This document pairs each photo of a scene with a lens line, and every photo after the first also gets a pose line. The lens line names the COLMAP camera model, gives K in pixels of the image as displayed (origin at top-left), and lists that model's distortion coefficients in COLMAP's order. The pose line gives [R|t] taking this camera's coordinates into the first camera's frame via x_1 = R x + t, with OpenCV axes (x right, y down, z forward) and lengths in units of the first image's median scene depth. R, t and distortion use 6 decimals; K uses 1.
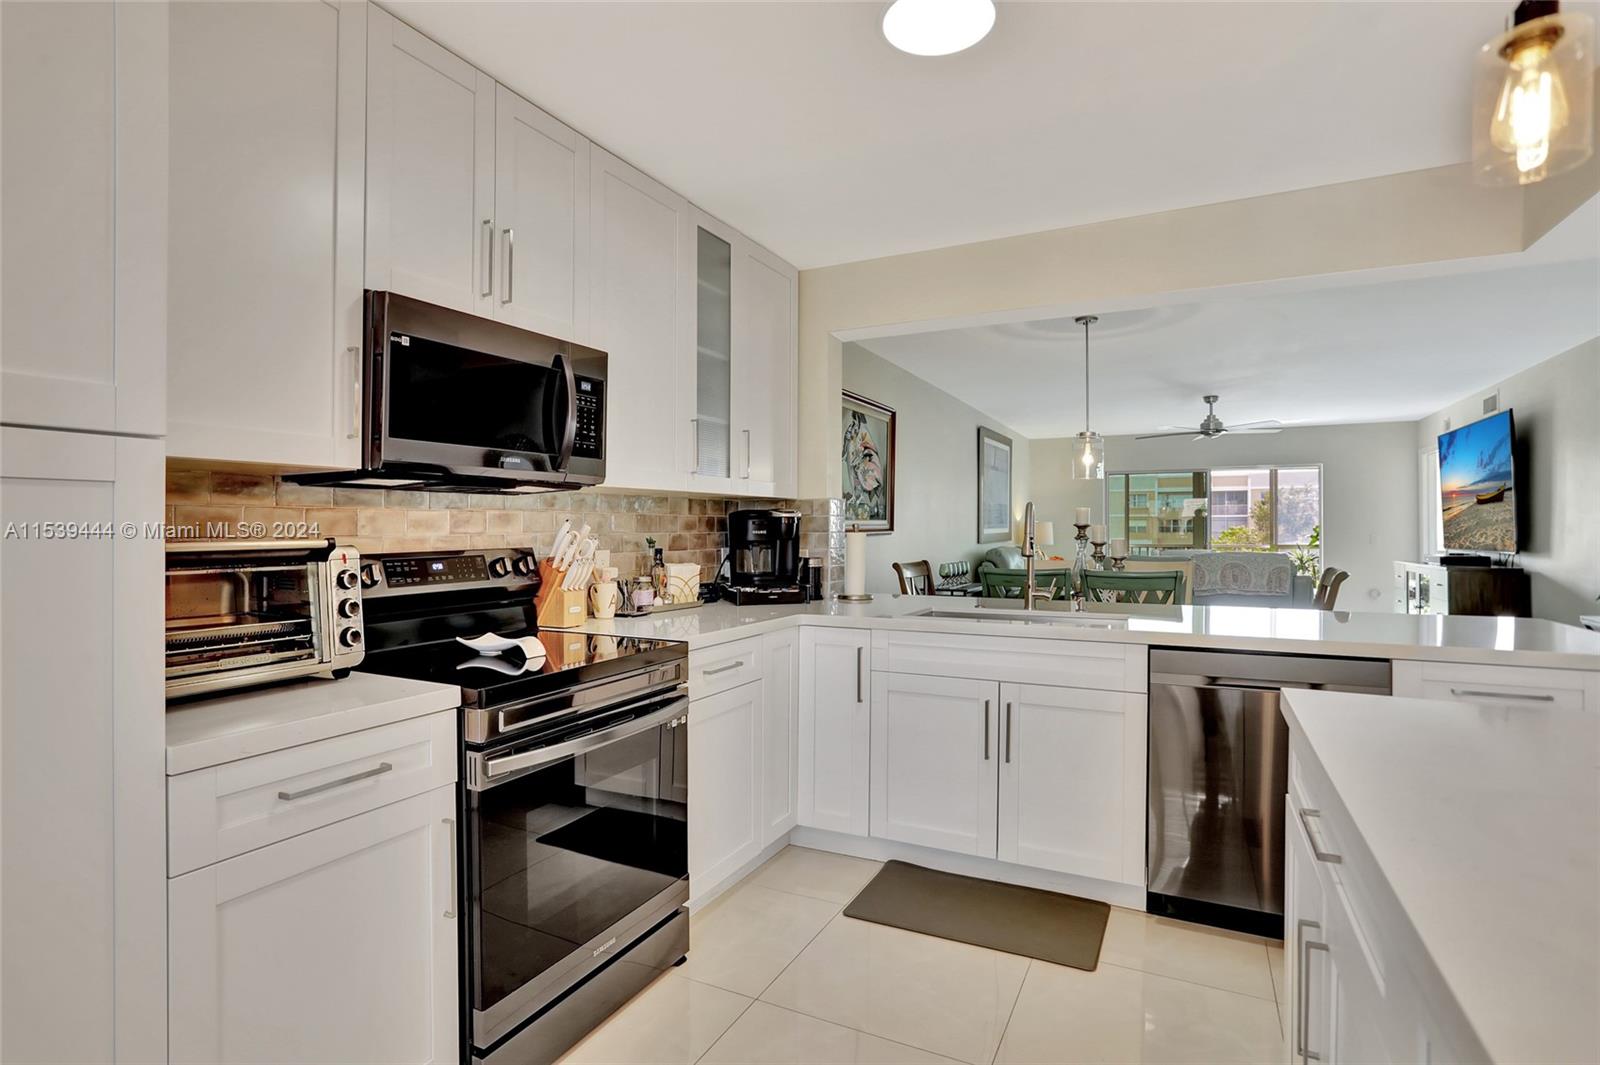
lens RADIAL K [[794.6, 0, 764.8], [0, 794.6, 528.0], [0, 0, 1]] dist [-0.045489, 0.021372]
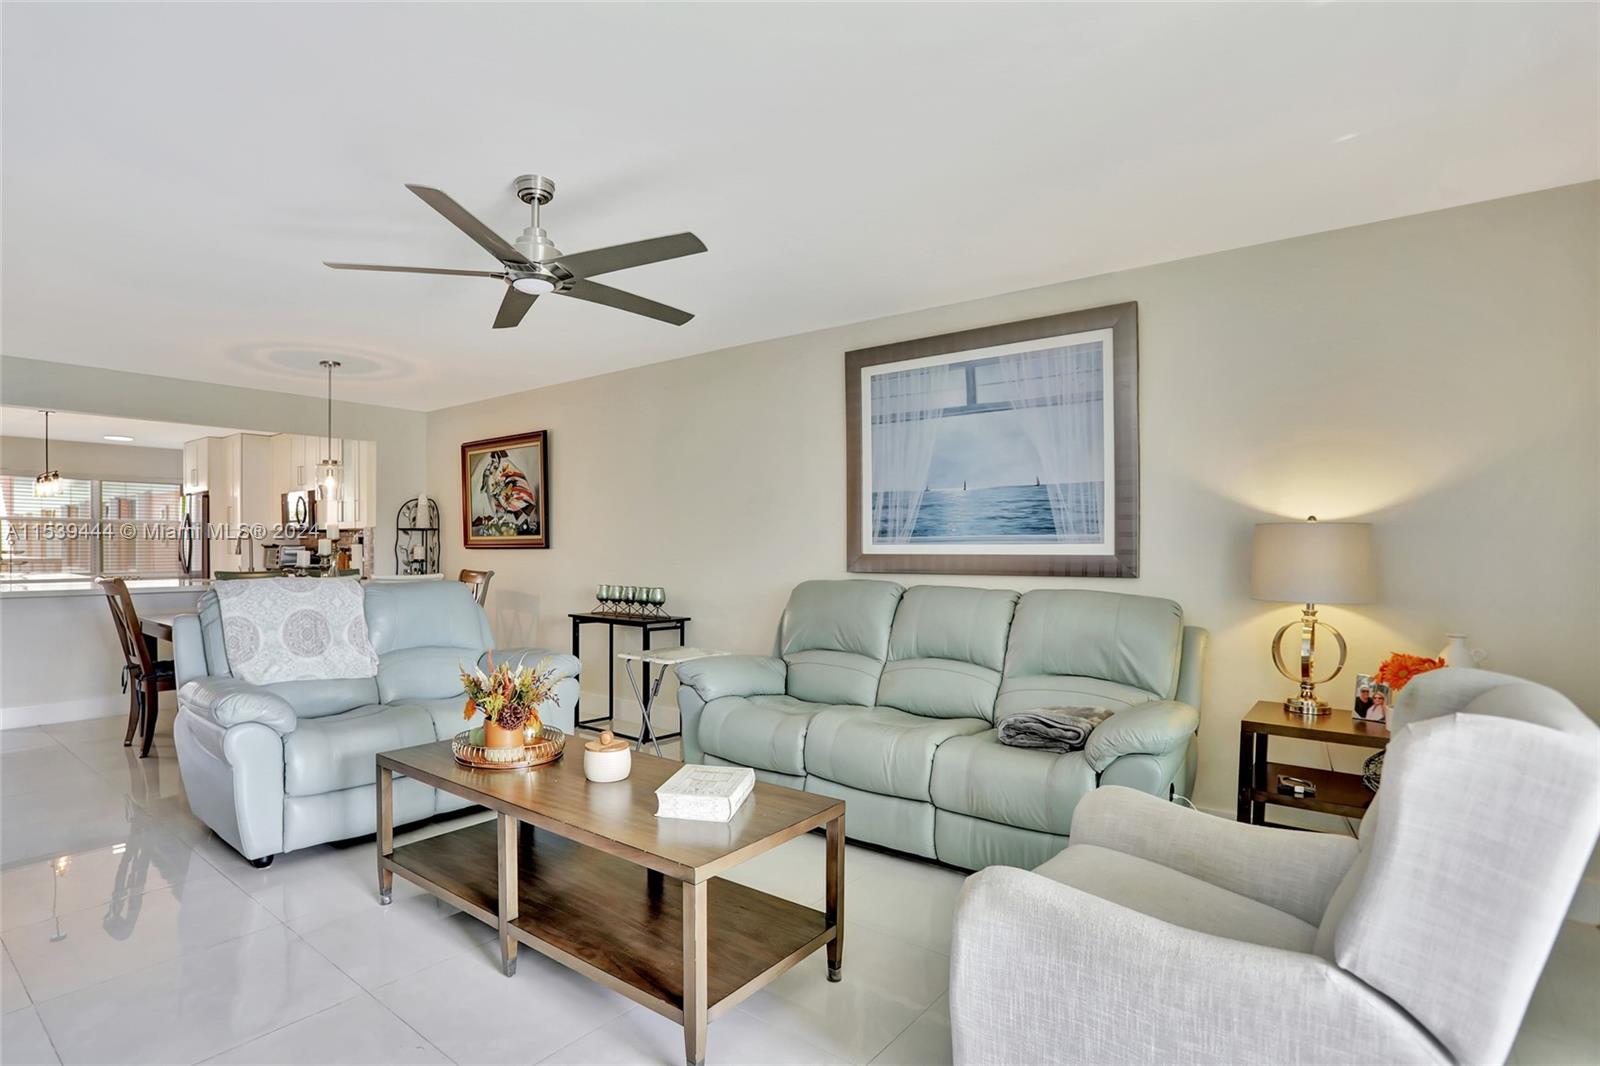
lens RADIAL K [[803.5, 0, 768.9], [0, 803.5, 543.3], [0, 0, 1]] dist [-0.046498, 0.020672]
pose [[-0.184149, -0.000758, -0.982898, 2.402080], [-0.000334, 1.000000, -0.000709, 0.003686], [0.982898, 0.000197, -0.184149, 3.089852]]
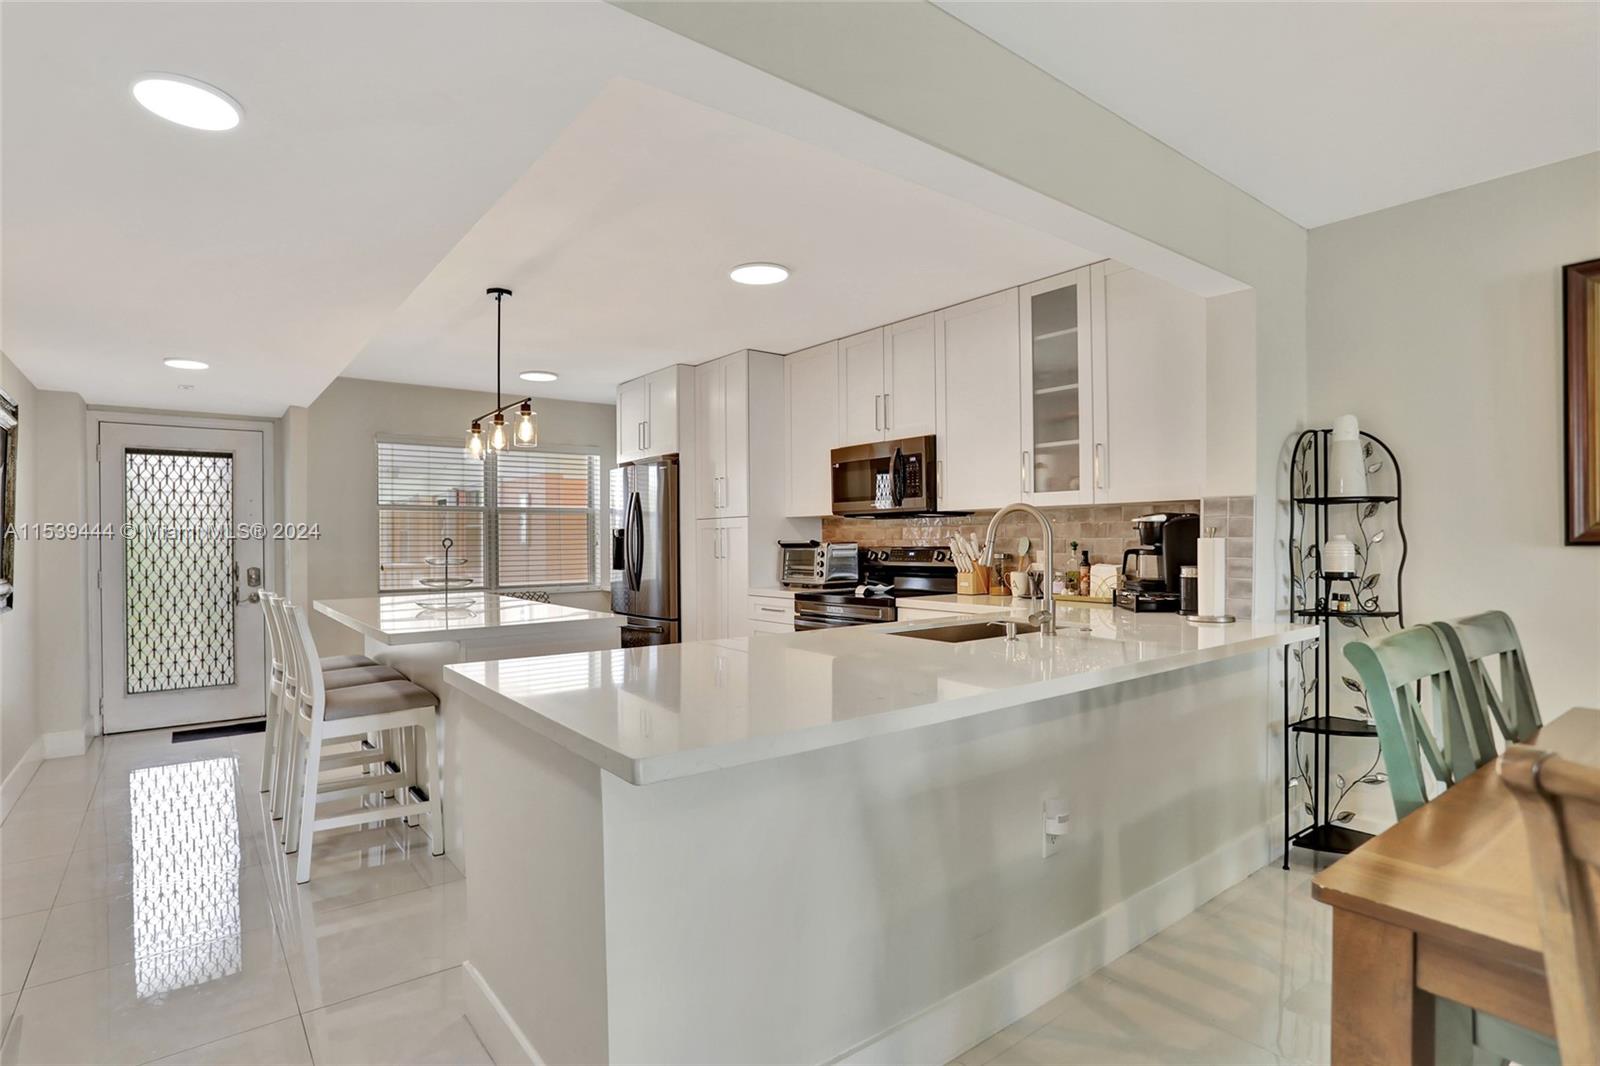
lens RADIAL K [[803.5, 0, 768.9], [0, 803.5, 543.3], [0, 0, 1]] dist [-0.046498, 0.020672]
pose [[-0.415010, 0.010964, -0.909751, 1.373868], [0.009720, 0.999924, 0.007617, 0.000138], [0.909765, -0.005681, -0.415085, 1.251188]]
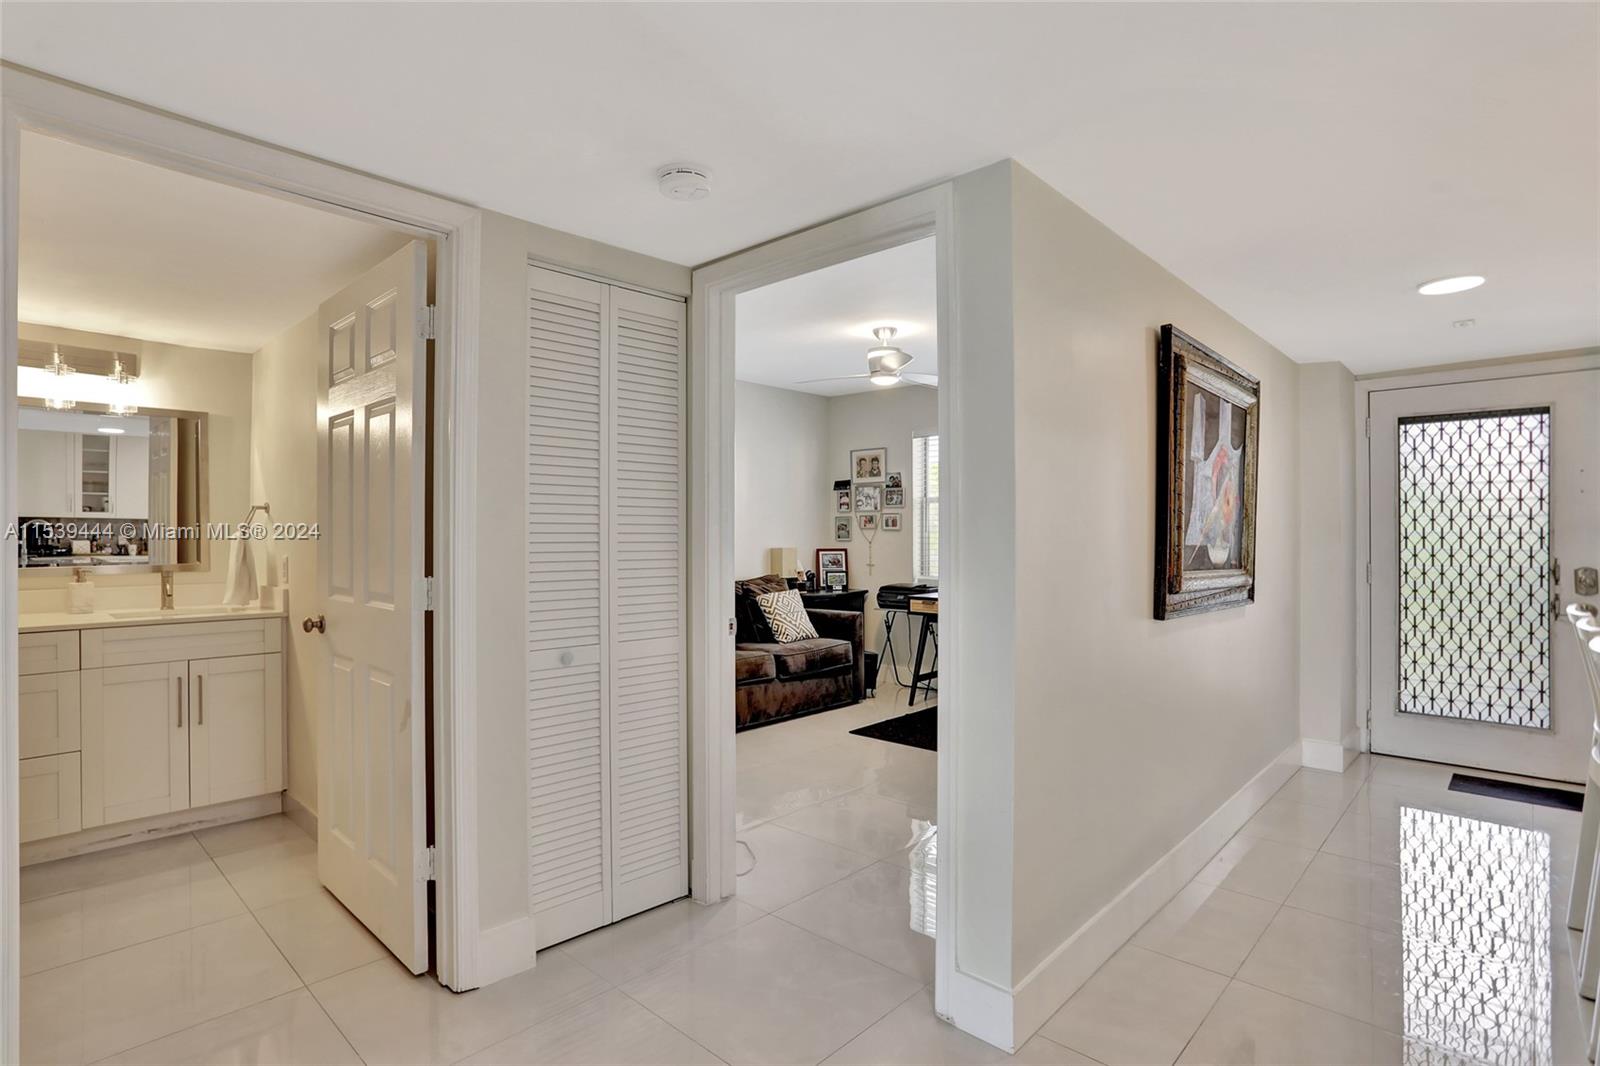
lens RADIAL K [[794.6, 0, 764.8], [0, 794.6, 528.5], [0, 0, 1]] dist [-0.045489, 0.021372]
pose [[-0.961575, 0.008126, 0.274422, 1.094539], [0.005655, 0.999936, -0.009795, 0.001209], [-0.274484, -0.007866, -0.961560, 0.920486]]
